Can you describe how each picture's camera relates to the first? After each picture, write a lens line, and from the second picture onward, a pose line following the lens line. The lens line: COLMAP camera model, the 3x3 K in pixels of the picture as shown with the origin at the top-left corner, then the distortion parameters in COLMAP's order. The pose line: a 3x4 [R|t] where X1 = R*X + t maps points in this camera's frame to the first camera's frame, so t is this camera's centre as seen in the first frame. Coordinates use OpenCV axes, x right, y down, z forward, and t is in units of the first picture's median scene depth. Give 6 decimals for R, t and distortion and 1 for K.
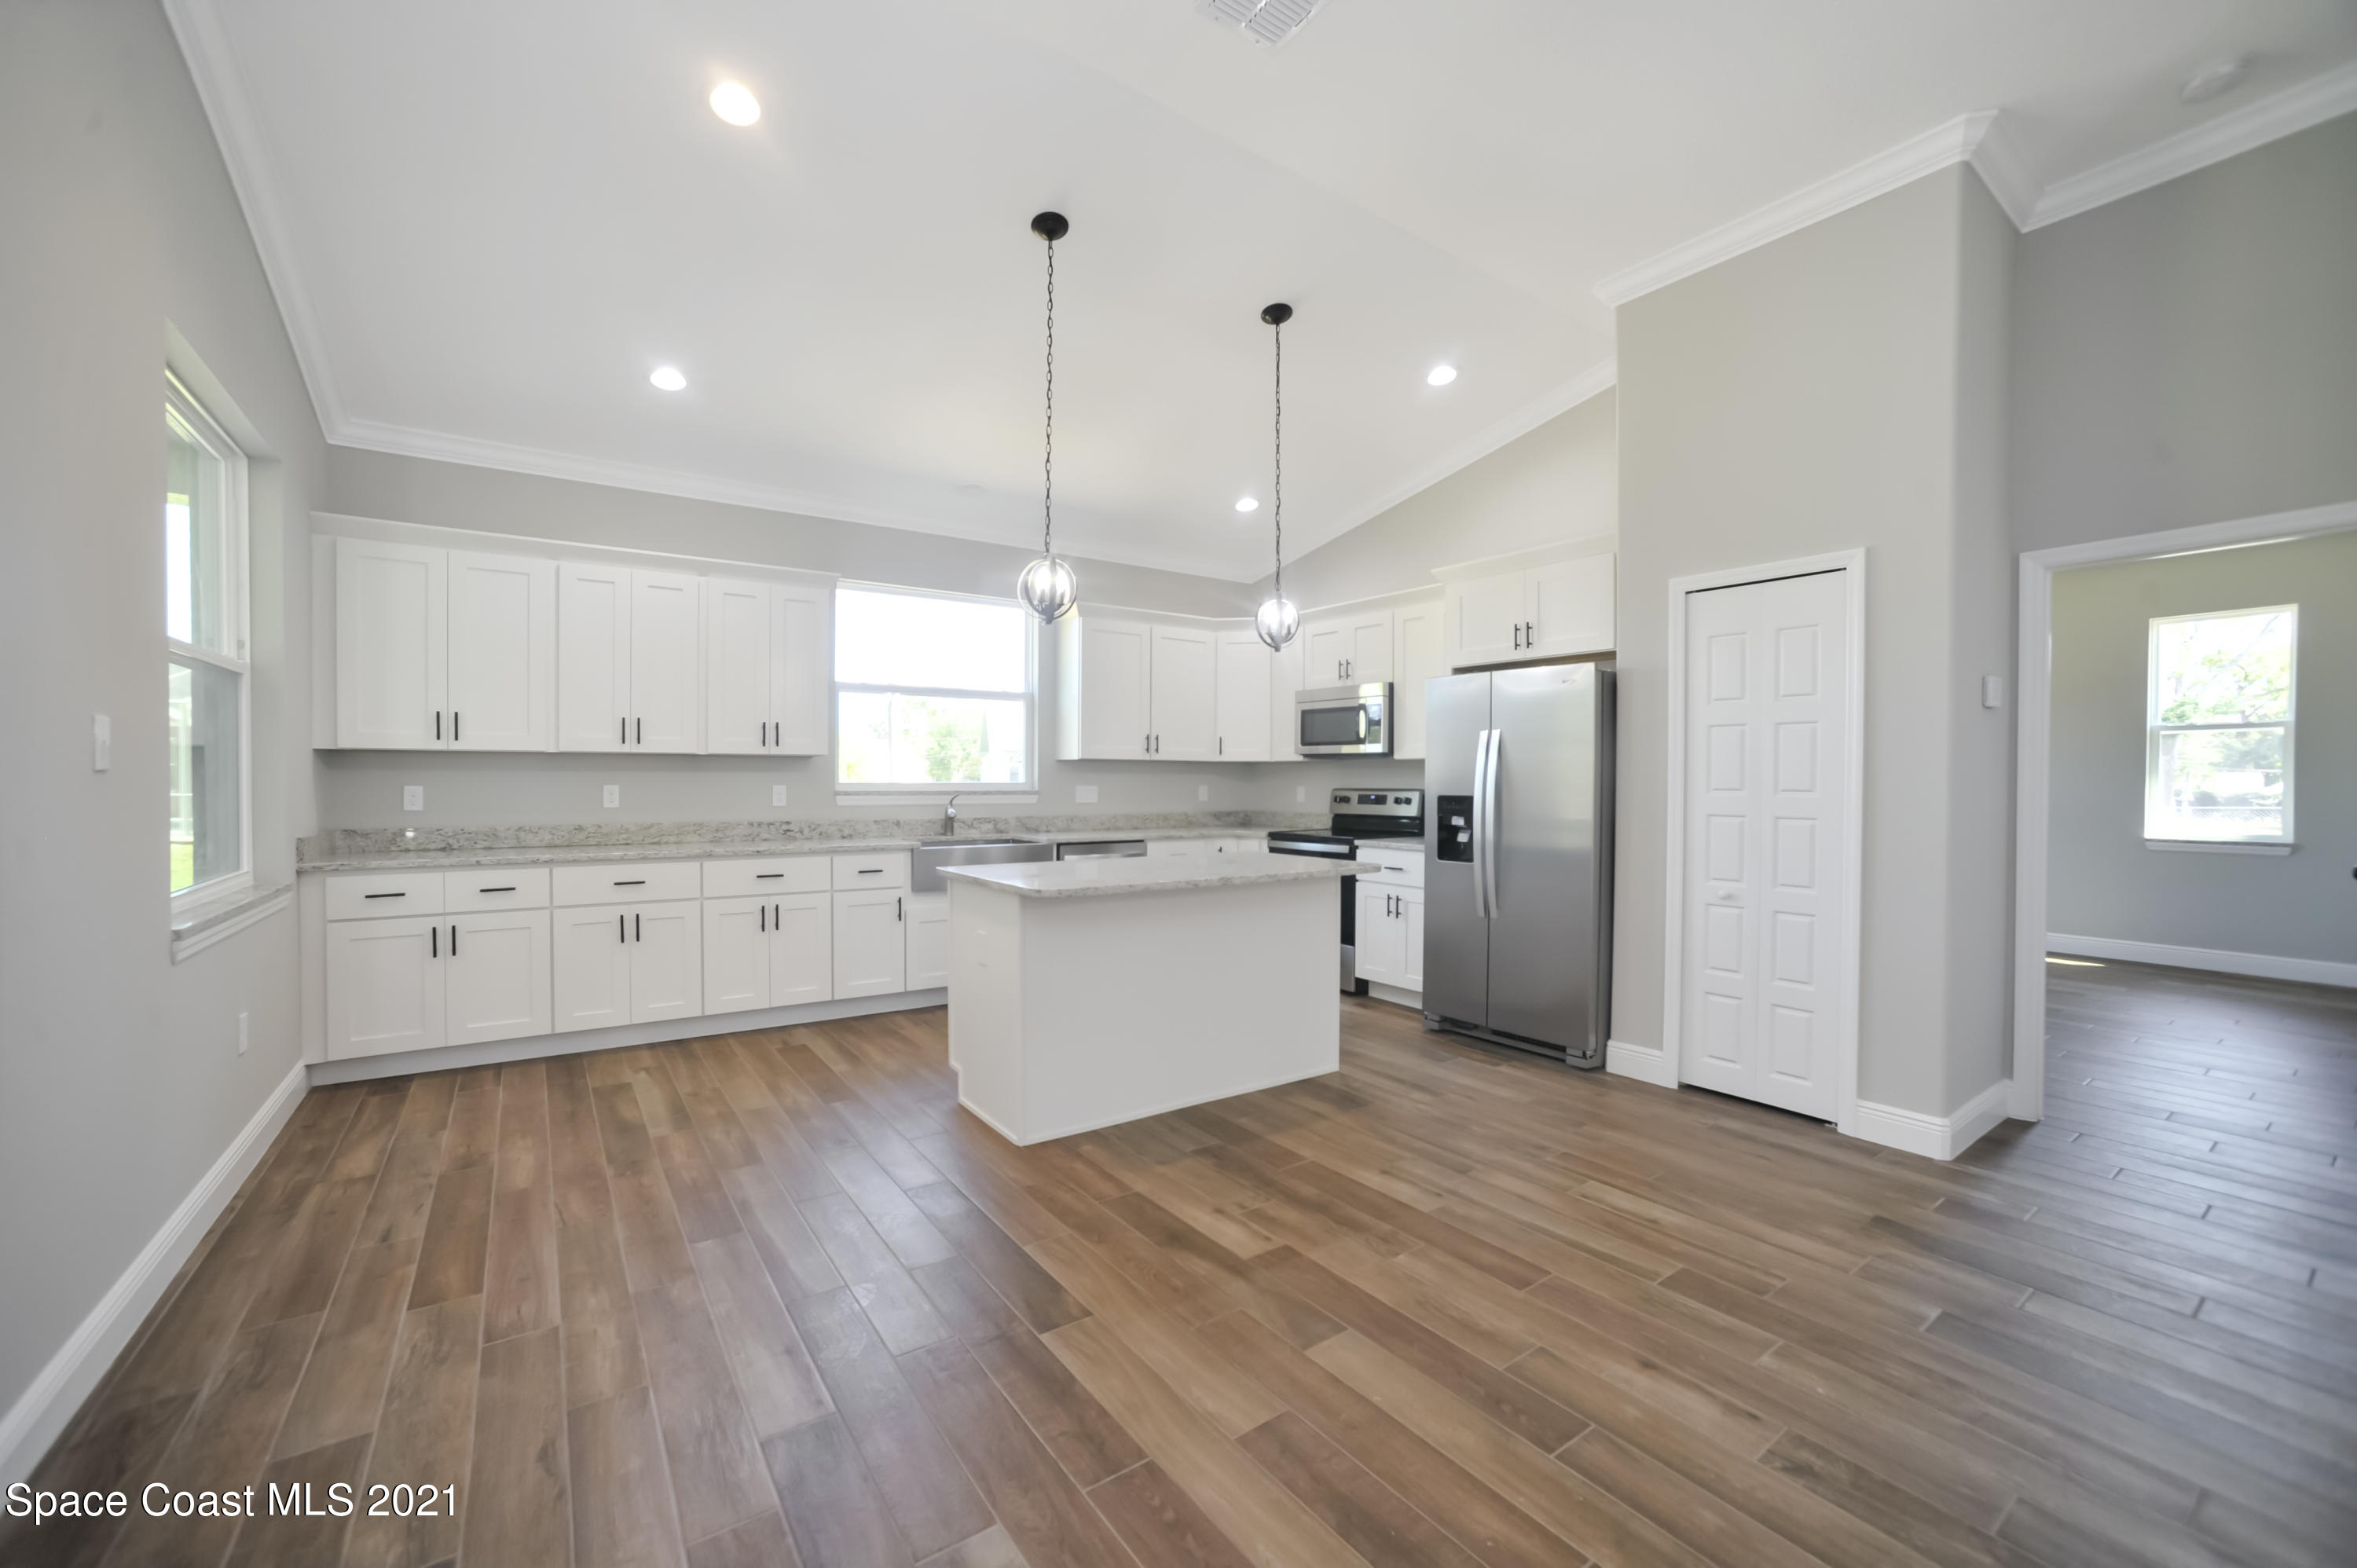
lens RADIAL K [[933.7, 0, 1166.9], [0, 933.7, 790.0], [0, 0, 1]] dist [-0.067124, 0.029707]
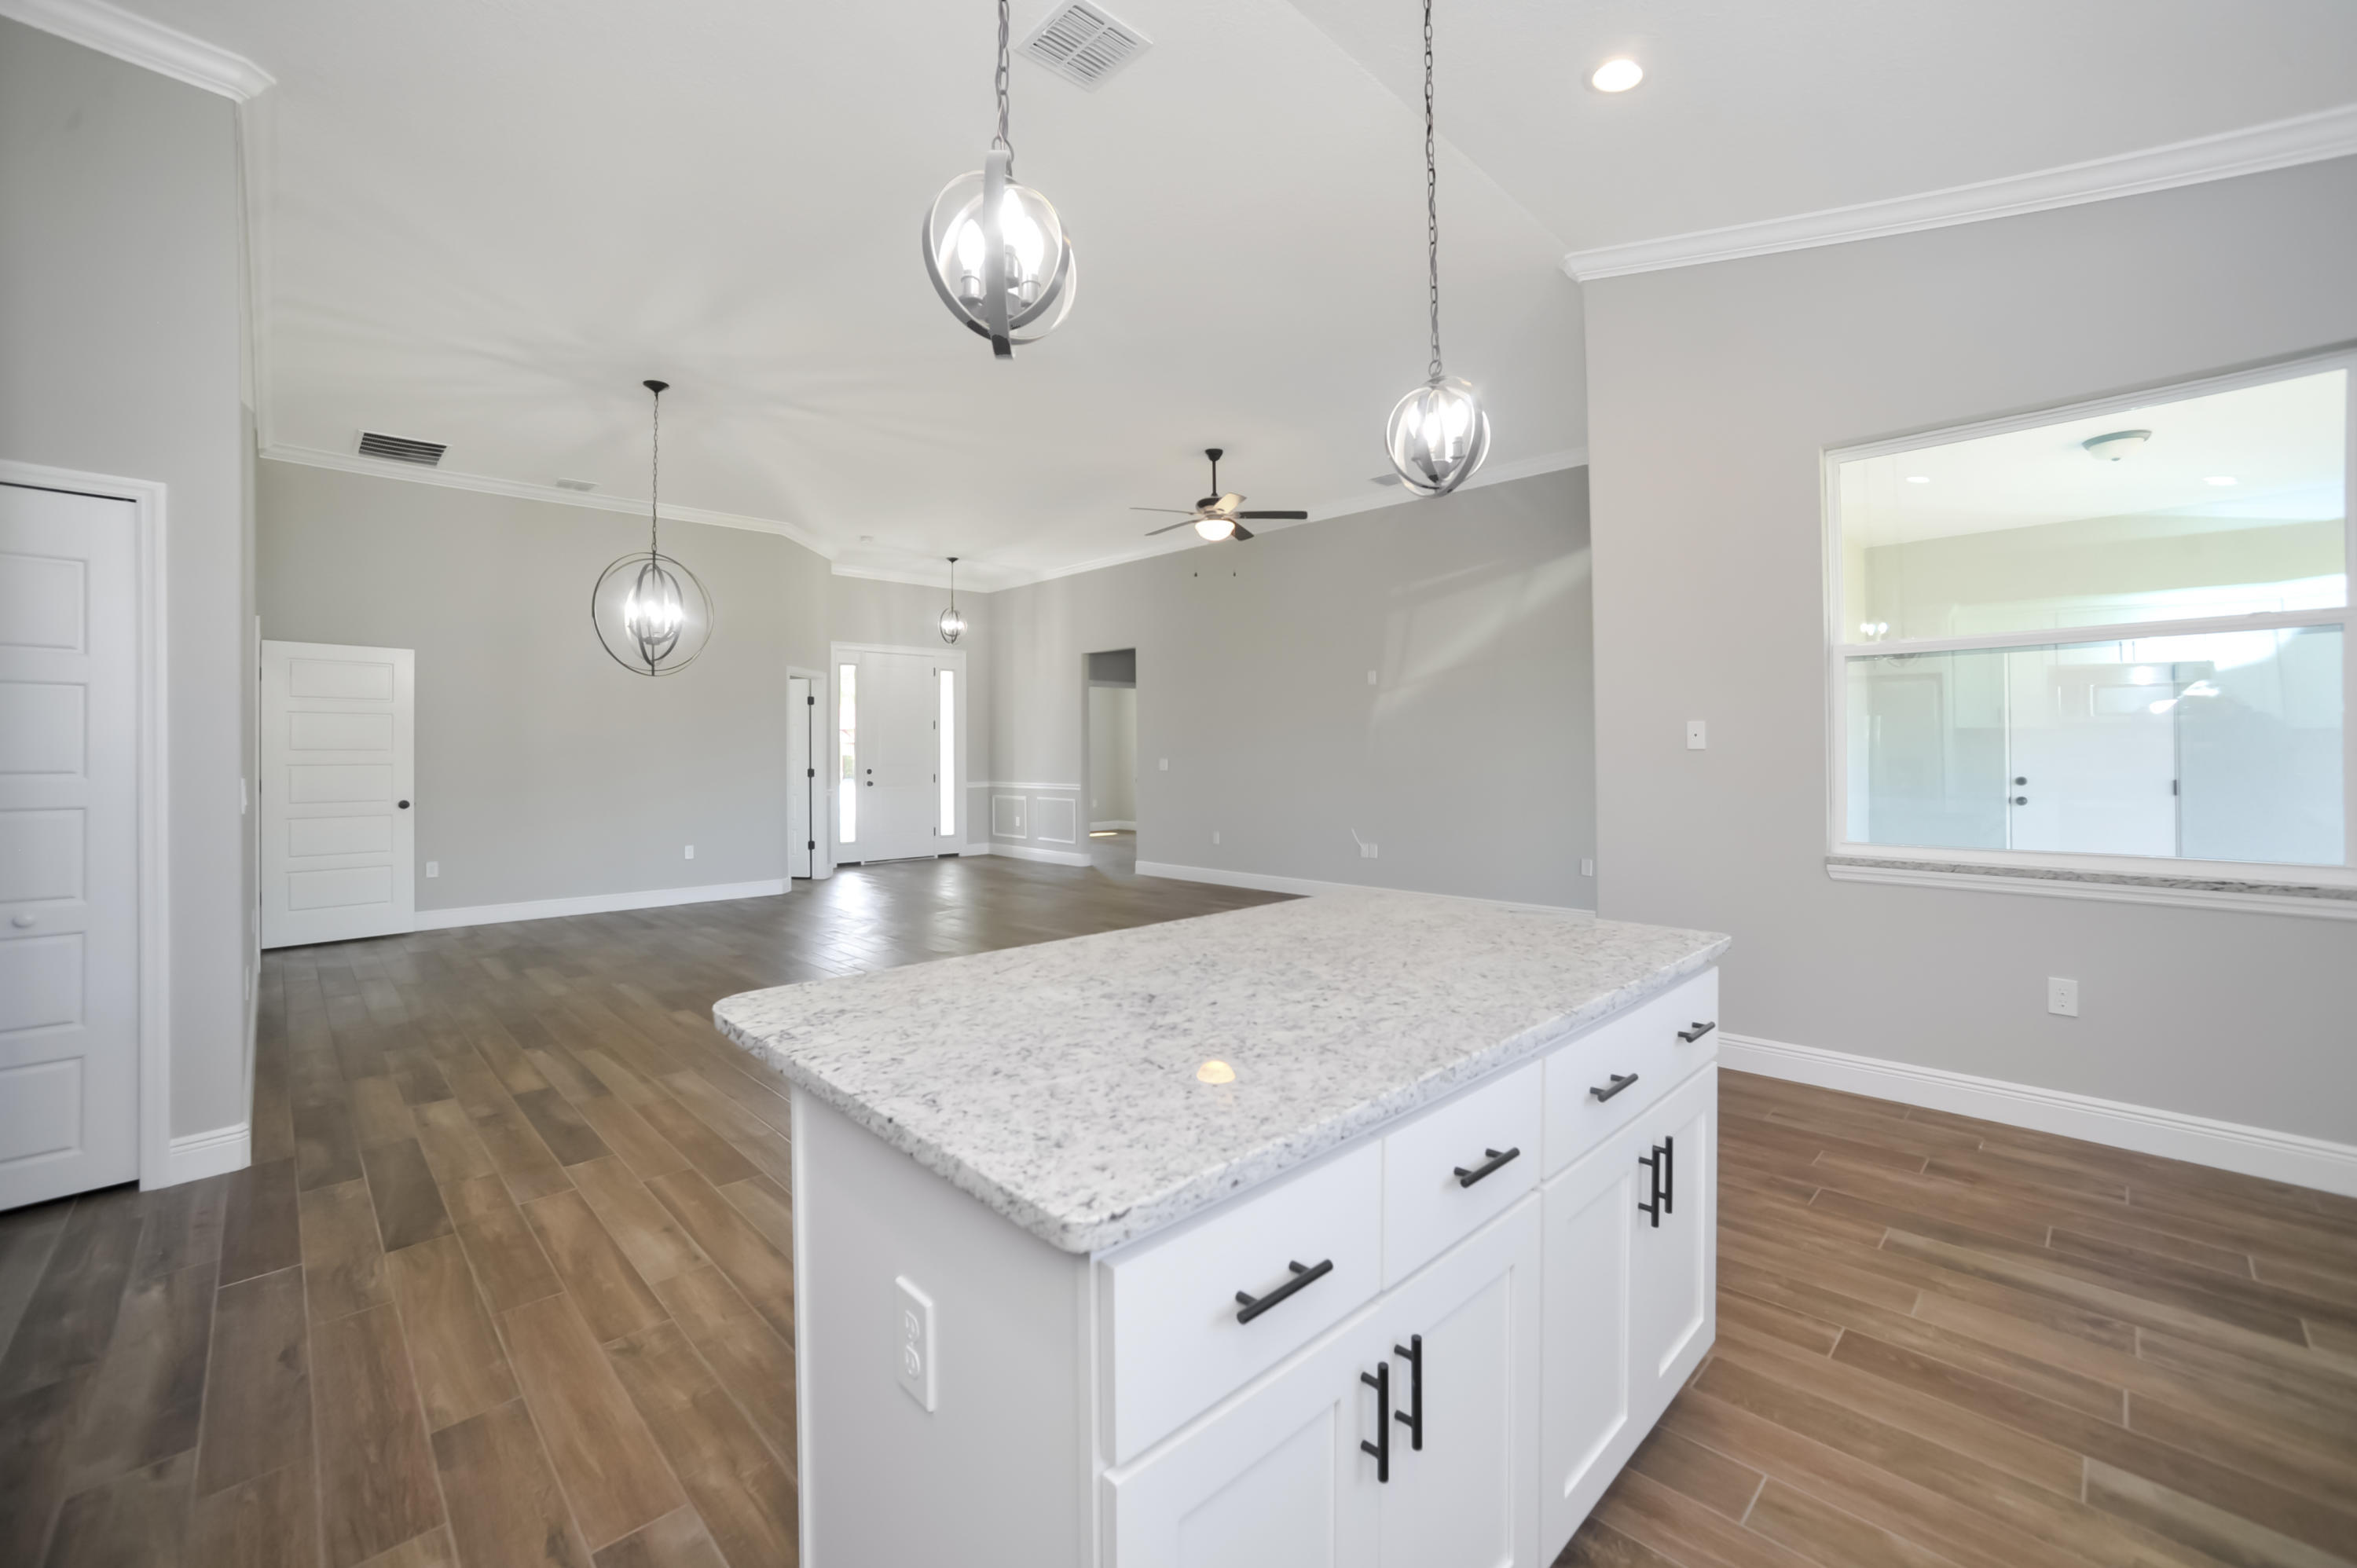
lens RADIAL K [[958.0, 0, 1179.7], [0, 958.0, 746.4], [0, 0, 1]] dist [-0.031737, 0.009347]
pose [[-0.987134, 0.000792, -0.159896, 0.102501], [0.000150, 0.999992, 0.004027, -0.015682], [0.159898, 0.003951, -0.987126, 1.234513]]
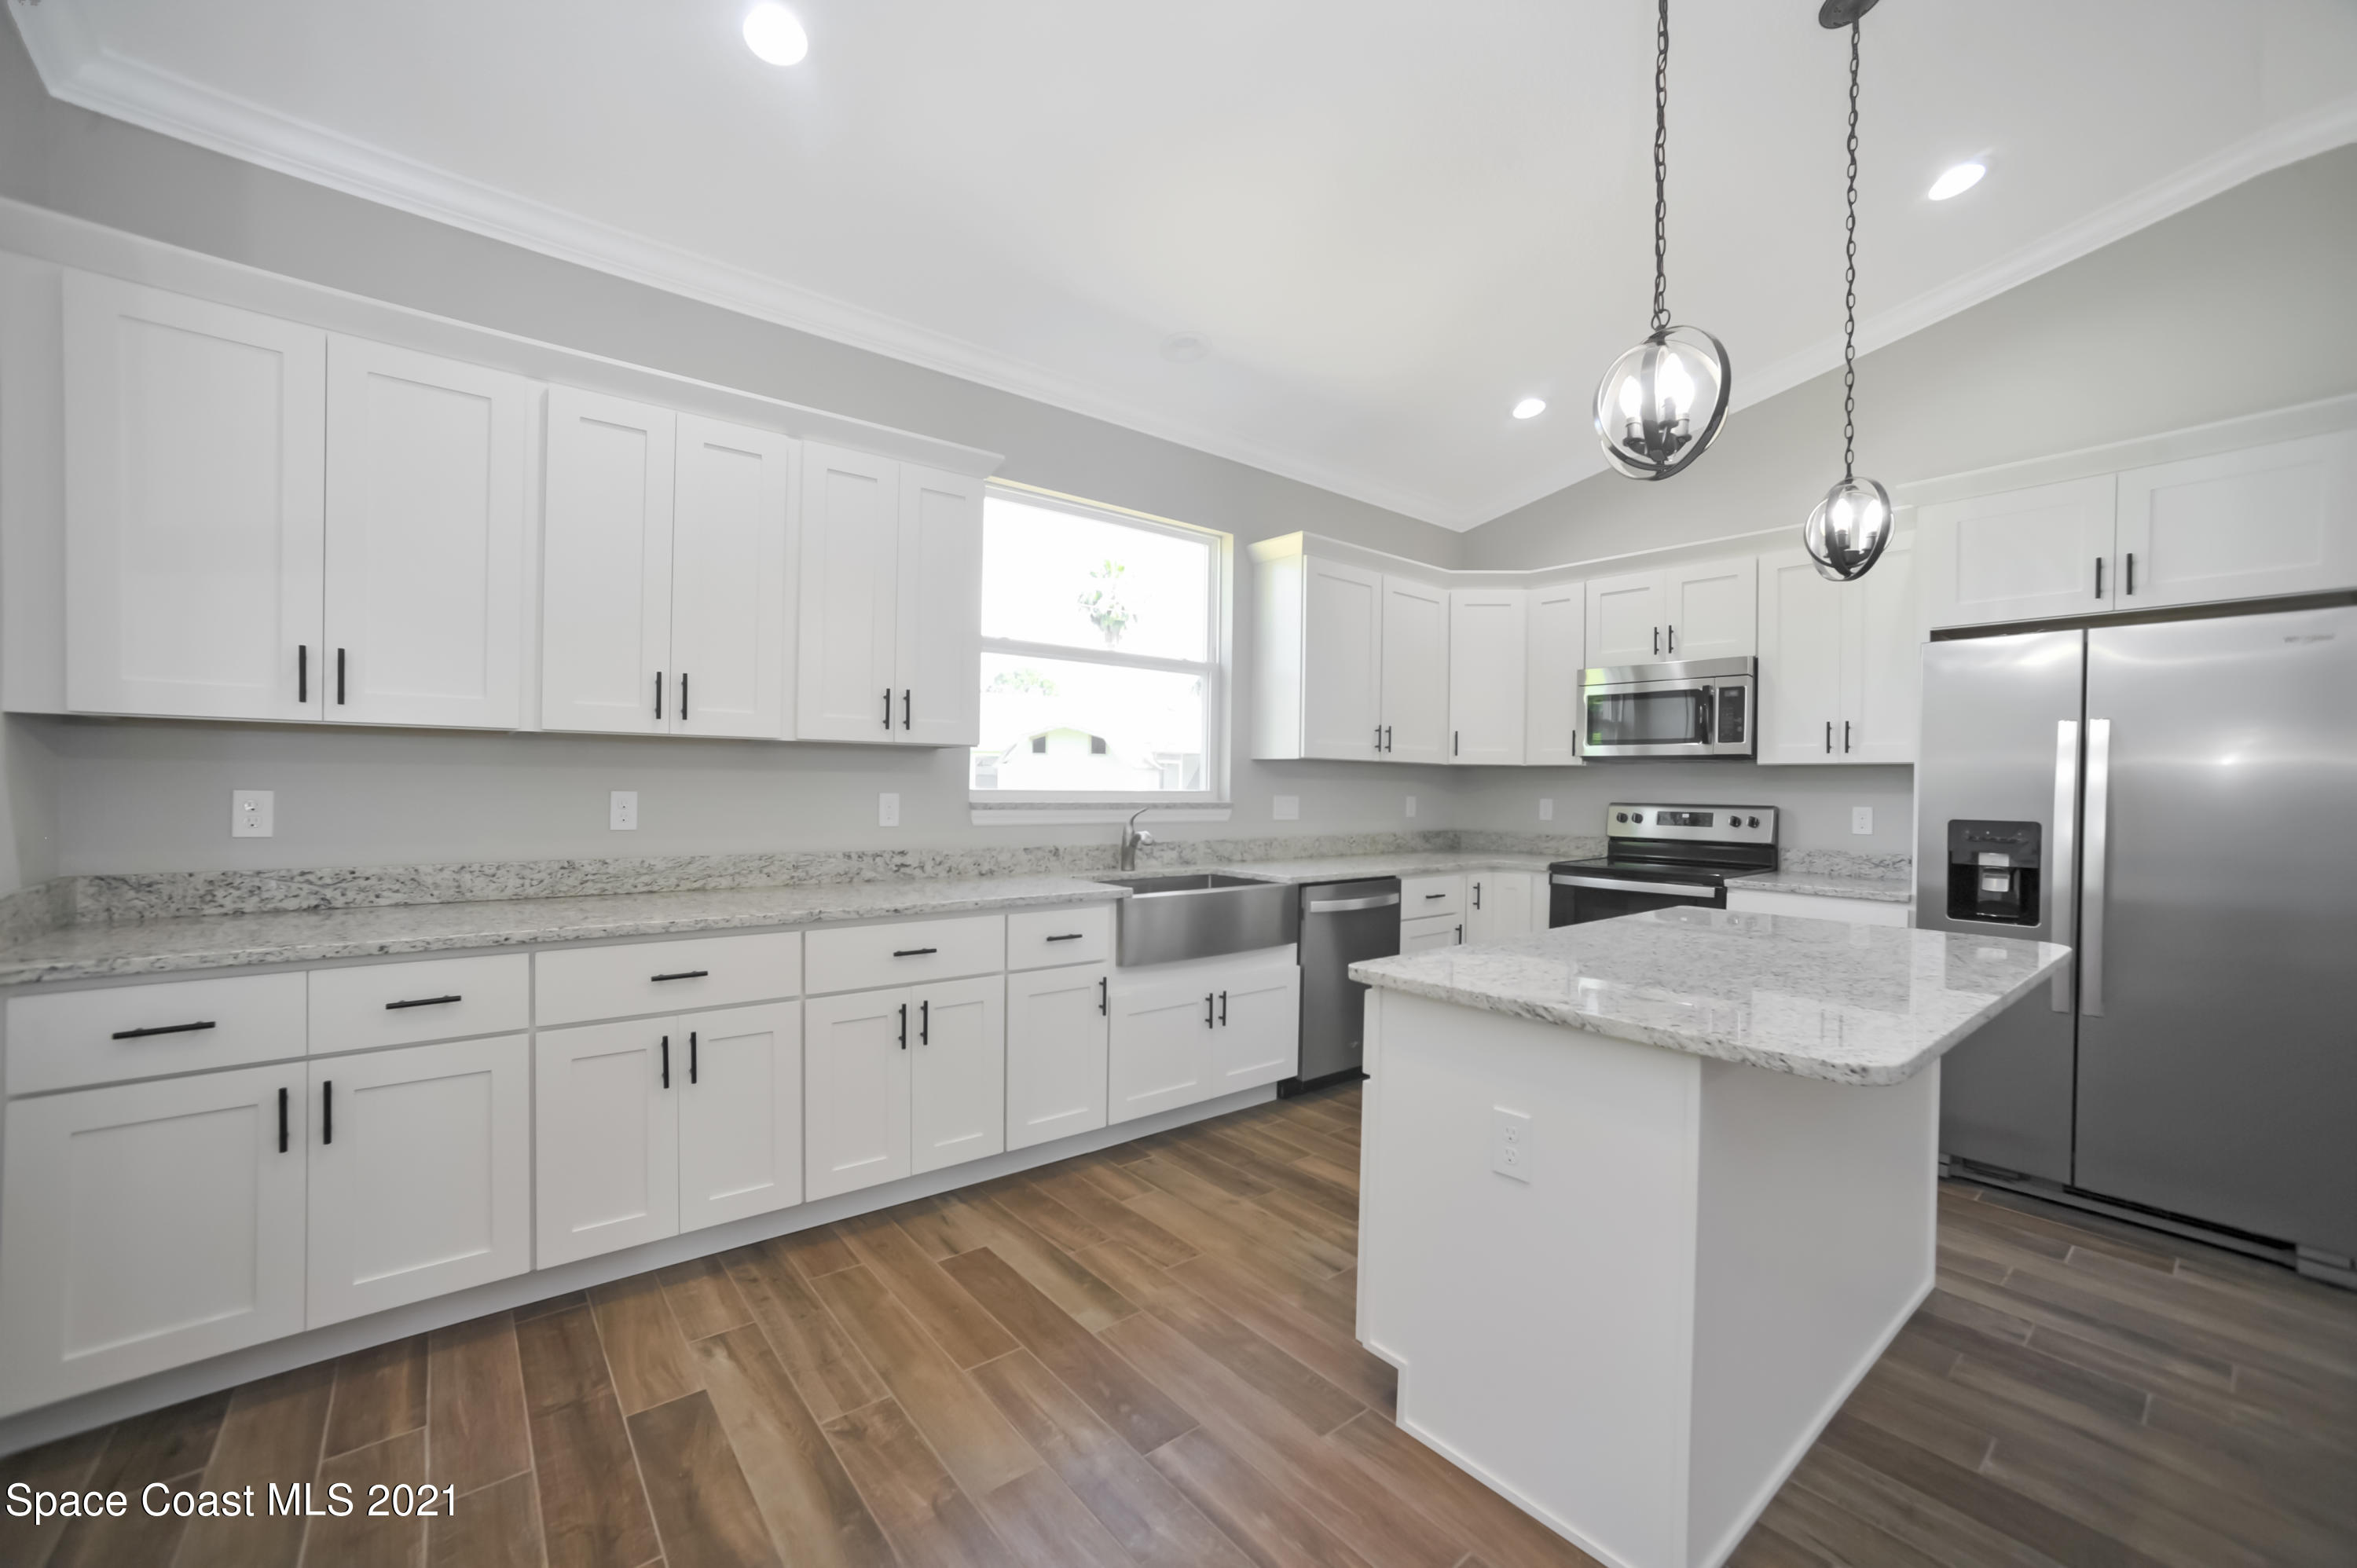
lens RADIAL K [[933.7, 0, 1166.9], [0, 933.7, 790.0], [0, 0, 1]] dist [-0.067124, 0.029707]
pose [[0.997754, 0.009762, 0.066262, -0.324062], [-0.009477, 0.999944, -0.004617, -0.007522], [-0.066303, 0.003978, 0.997792, 0.424805]]
